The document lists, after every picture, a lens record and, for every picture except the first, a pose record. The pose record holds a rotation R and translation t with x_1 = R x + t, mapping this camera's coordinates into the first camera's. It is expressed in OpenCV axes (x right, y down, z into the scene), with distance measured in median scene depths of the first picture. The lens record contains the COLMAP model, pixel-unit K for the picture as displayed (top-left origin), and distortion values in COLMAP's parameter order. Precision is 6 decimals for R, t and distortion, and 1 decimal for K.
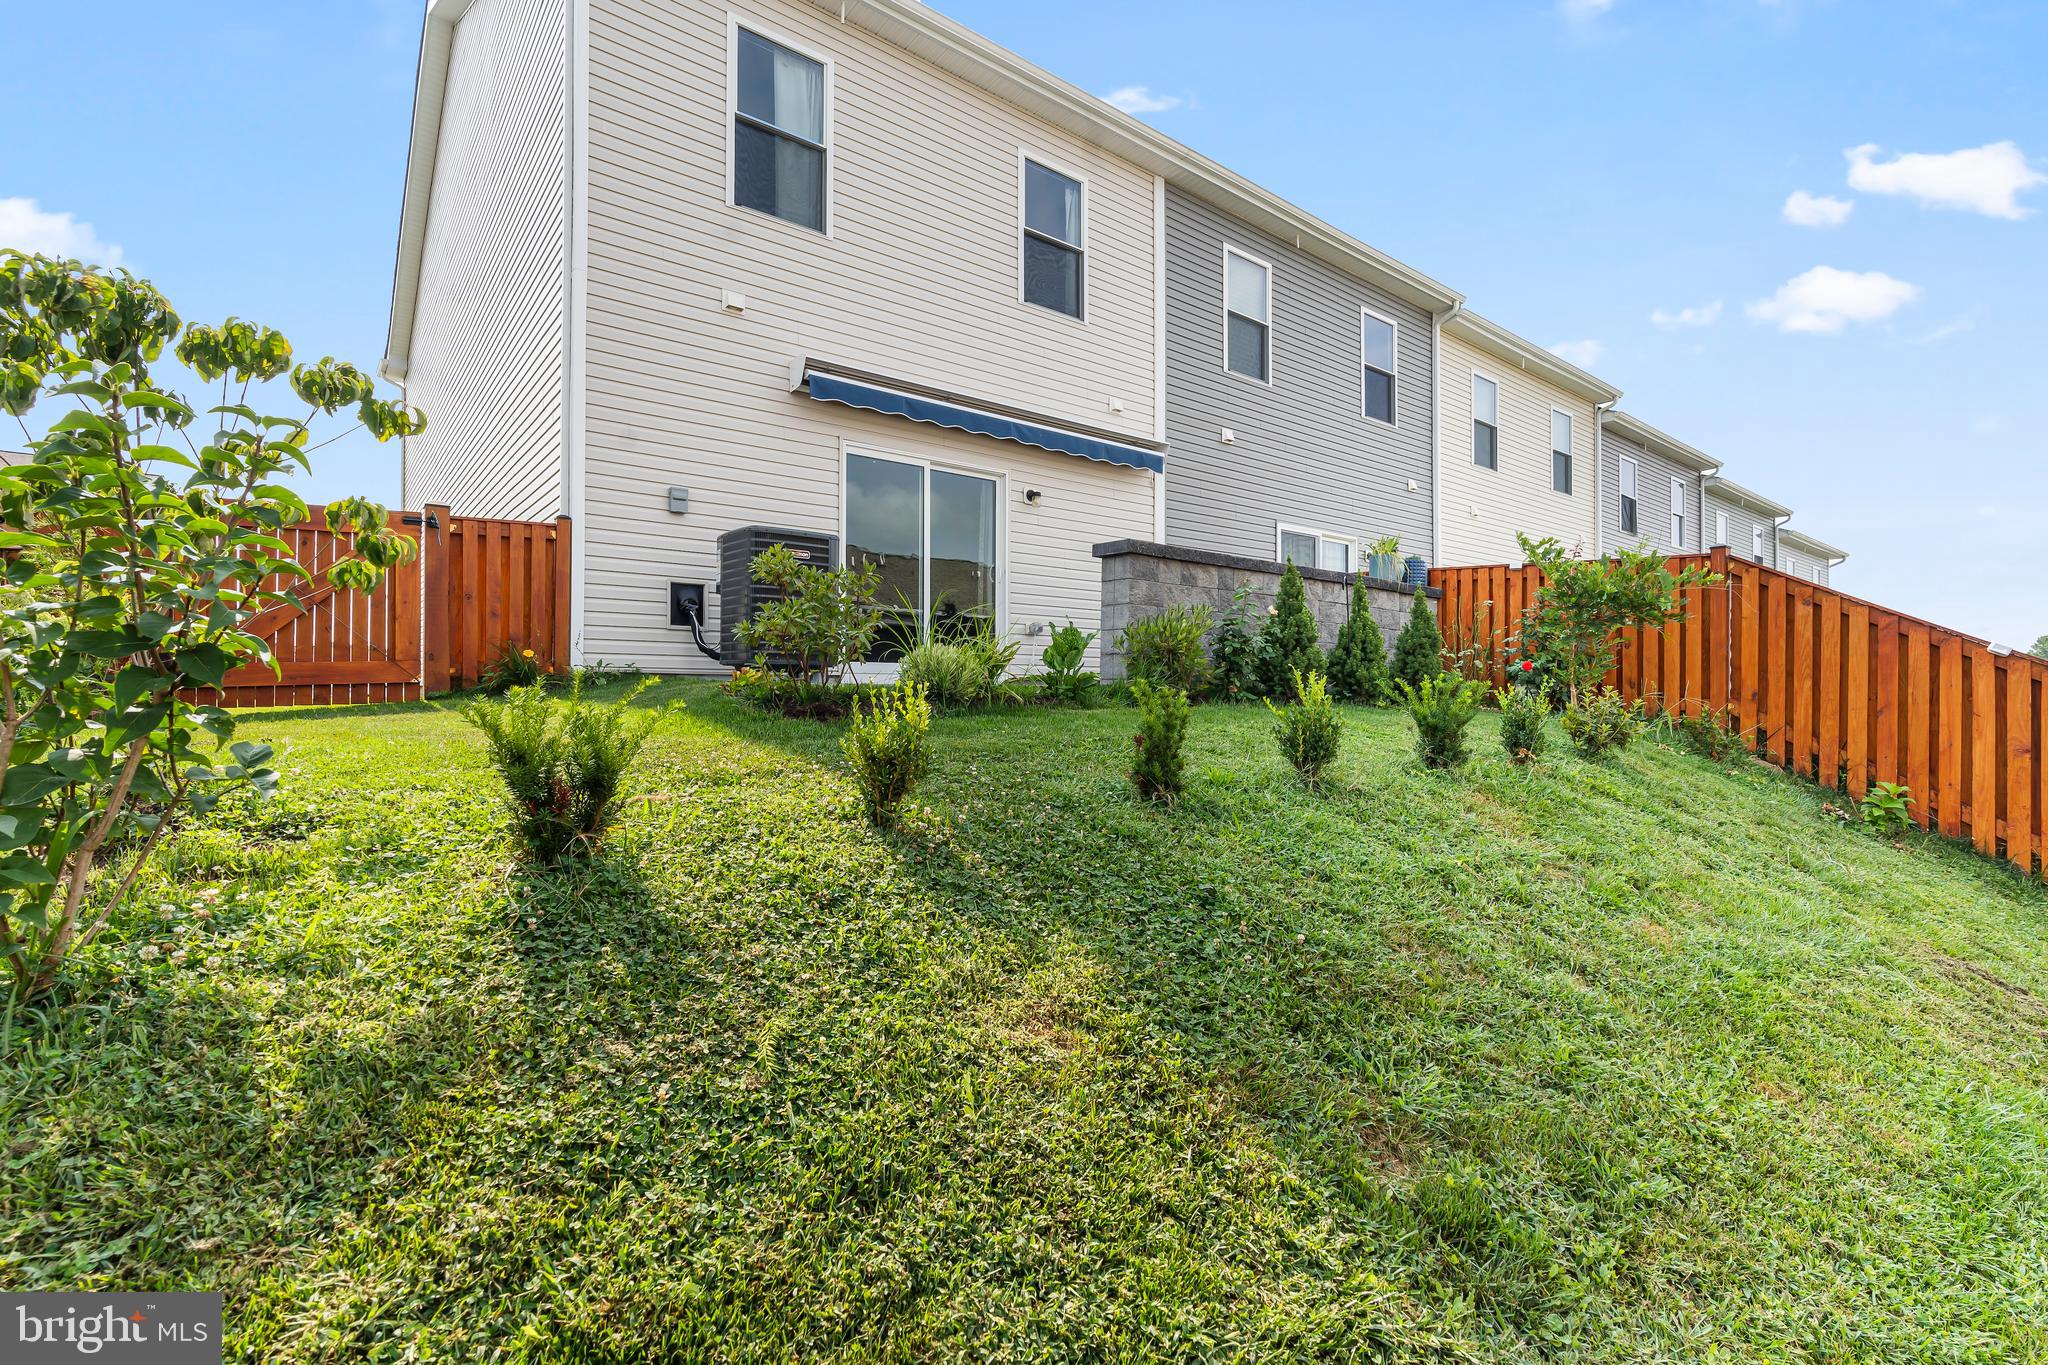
lens RADIAL K [[932.7, 0, 1021.8], [0, 932.7, 691.4], [0, 0, 1]] dist [-0.007653, 0.001257]
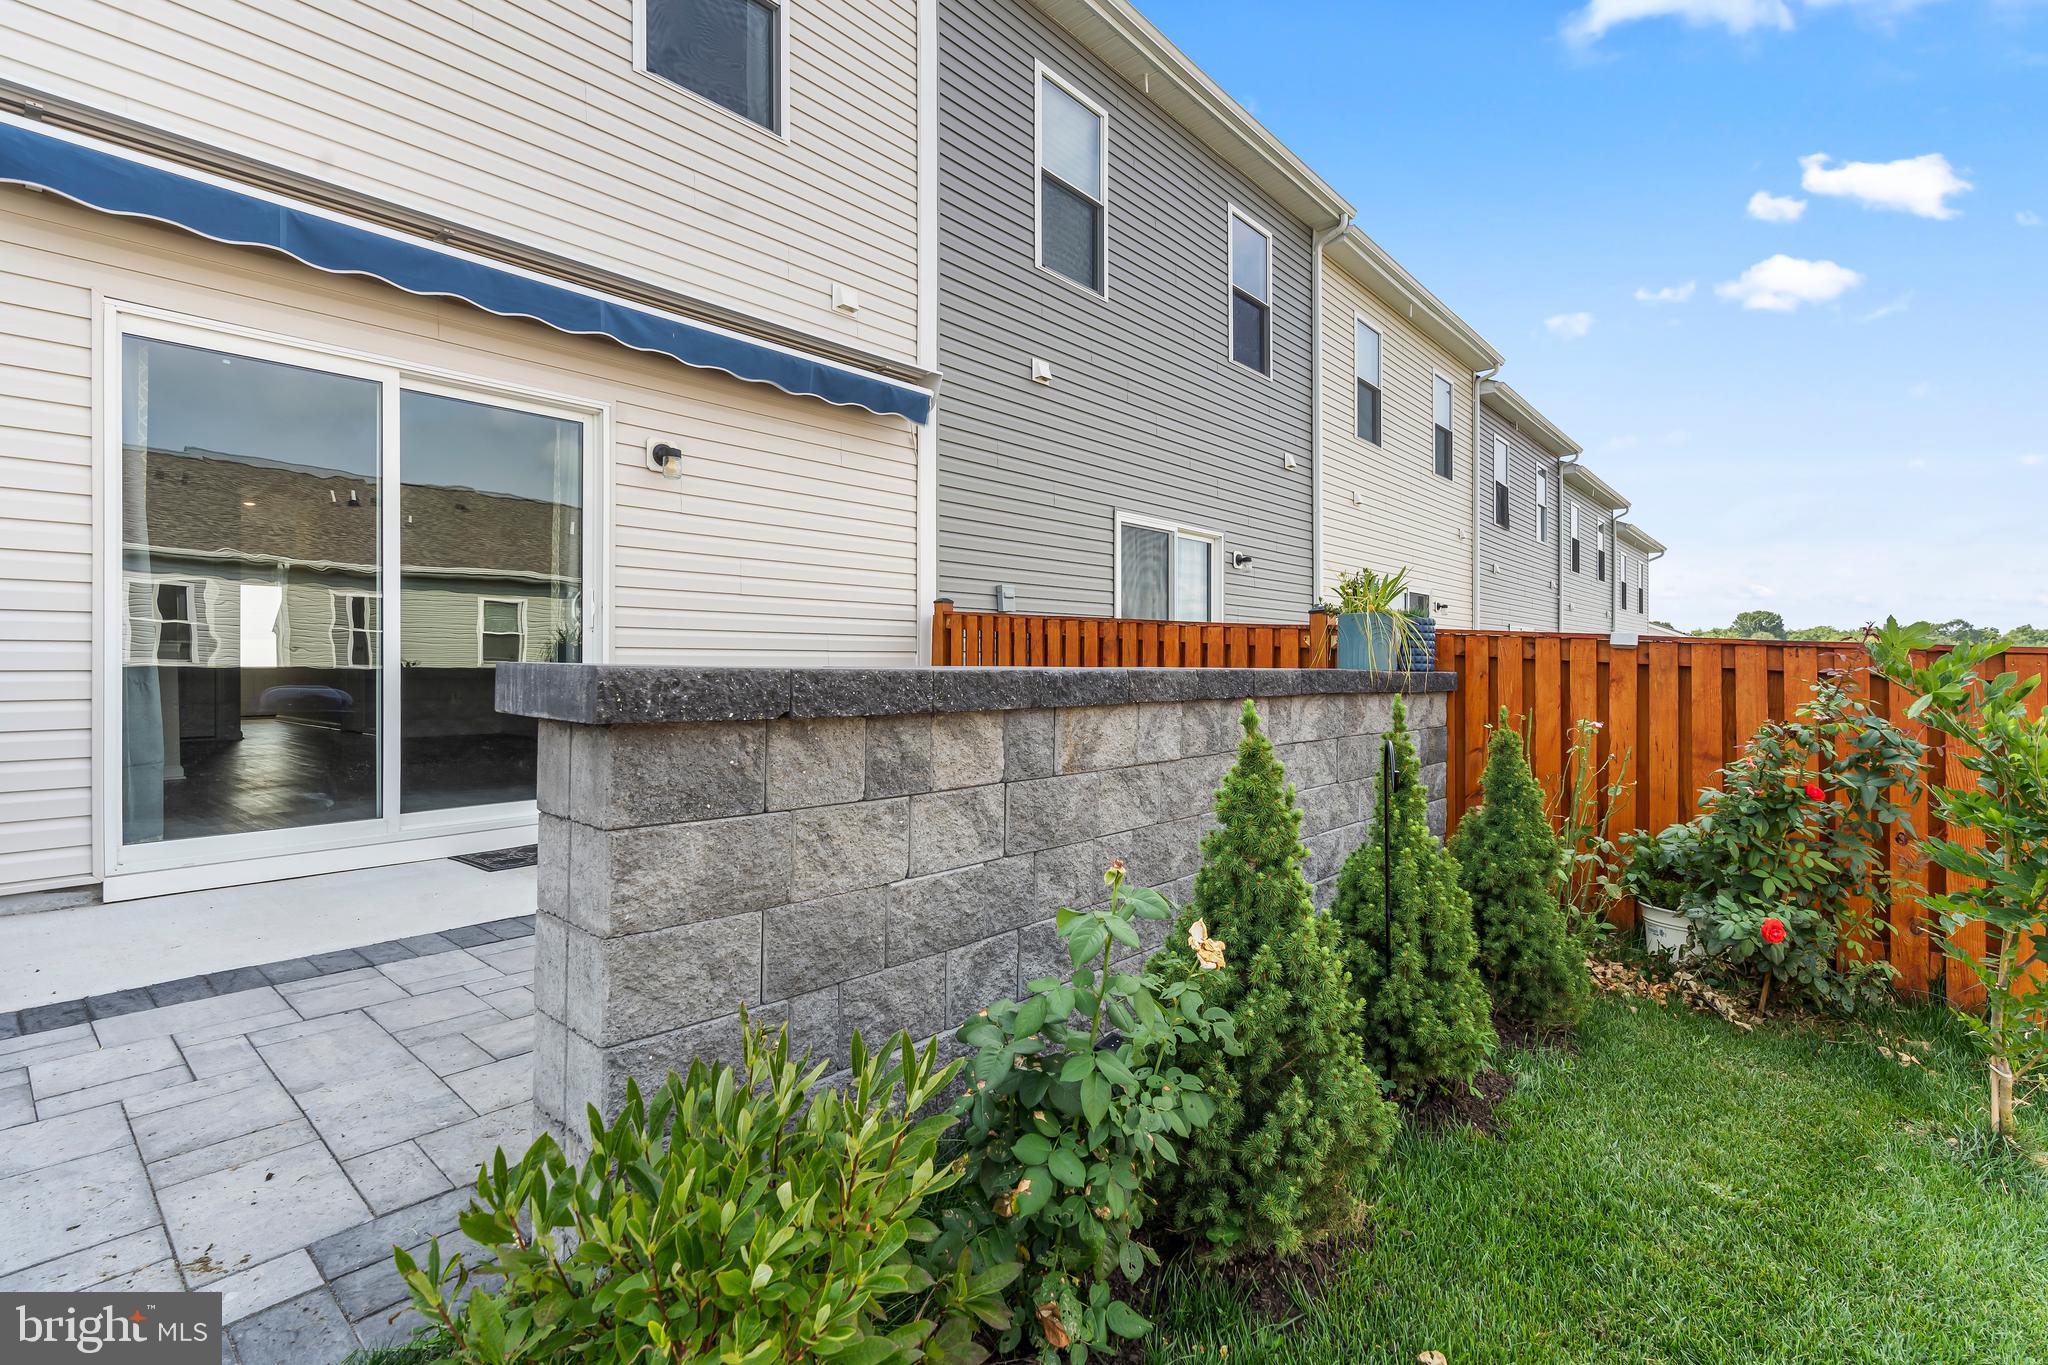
lens RADIAL K [[932.7, 0, 1013.0], [0, 932.7, 669.3], [0, 0, 1]] dist [-0.007653, 0.001257]
pose [[0.983100, -0.003249, 0.183041, 0.087383], [0.000621, 0.999896, 0.014414, -0.083966], [-0.183069, -0.014057, 0.983000, 0.388020]]
